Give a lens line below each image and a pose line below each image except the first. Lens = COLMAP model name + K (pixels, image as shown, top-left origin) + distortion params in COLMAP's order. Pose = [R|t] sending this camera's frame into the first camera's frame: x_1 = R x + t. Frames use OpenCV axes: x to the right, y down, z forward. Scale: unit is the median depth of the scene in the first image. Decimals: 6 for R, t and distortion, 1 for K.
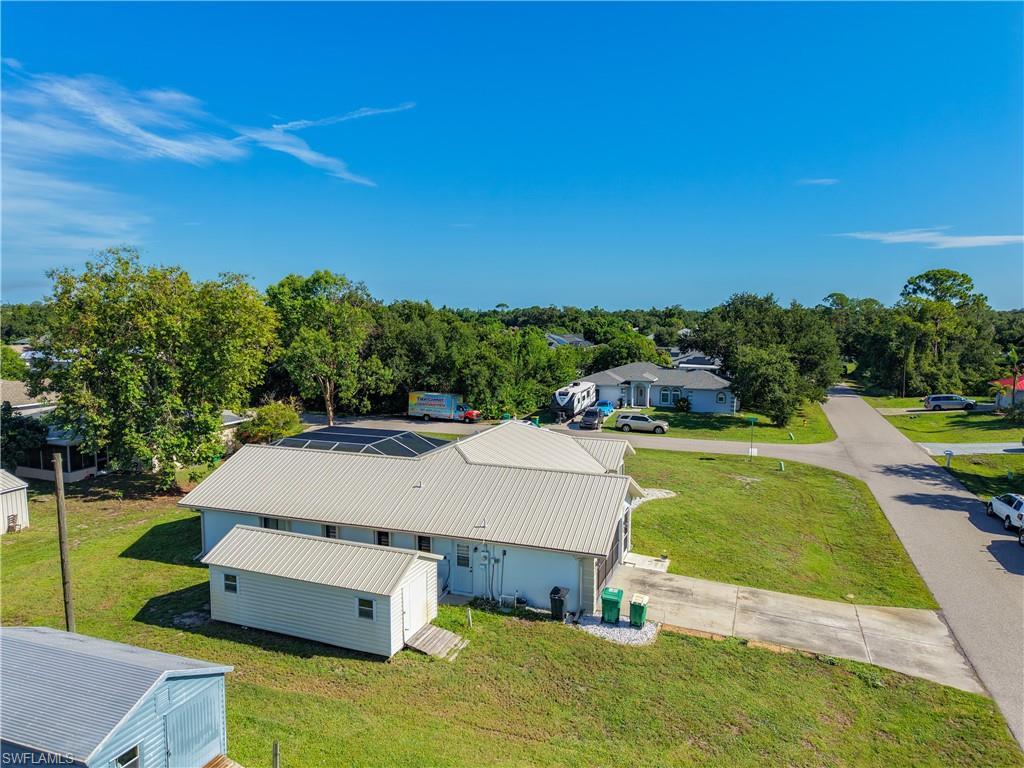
lens RADIAL K [[704.6, 0, 510.0], [0, 704.6, 347.4], [0, 0, 1]] dist [0.034912, -0.030693]
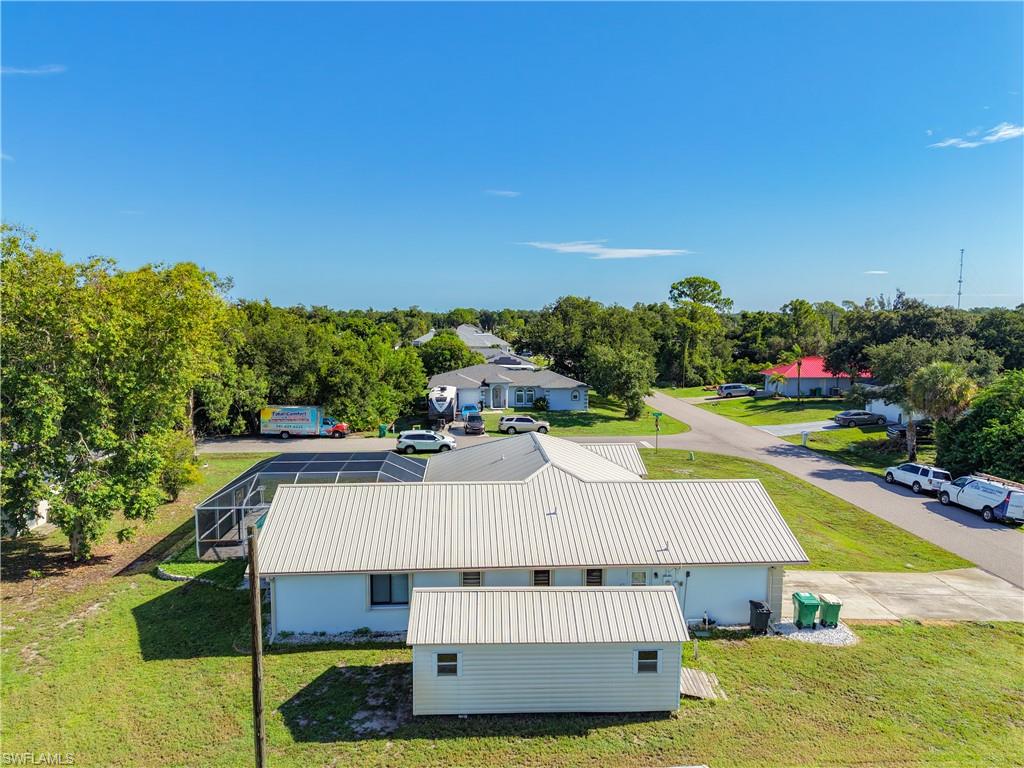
lens RADIAL K [[704.6, 0, 510.0], [0, 704.6, 347.4], [0, 0, 1]] dist [0.034912, -0.030693]
pose [[0.912392, -0.019945, 0.408831, -0.252913], [0.020198, 0.999789, 0.003700, -0.007009], [-0.408819, 0.004881, 0.912603, 0.100909]]
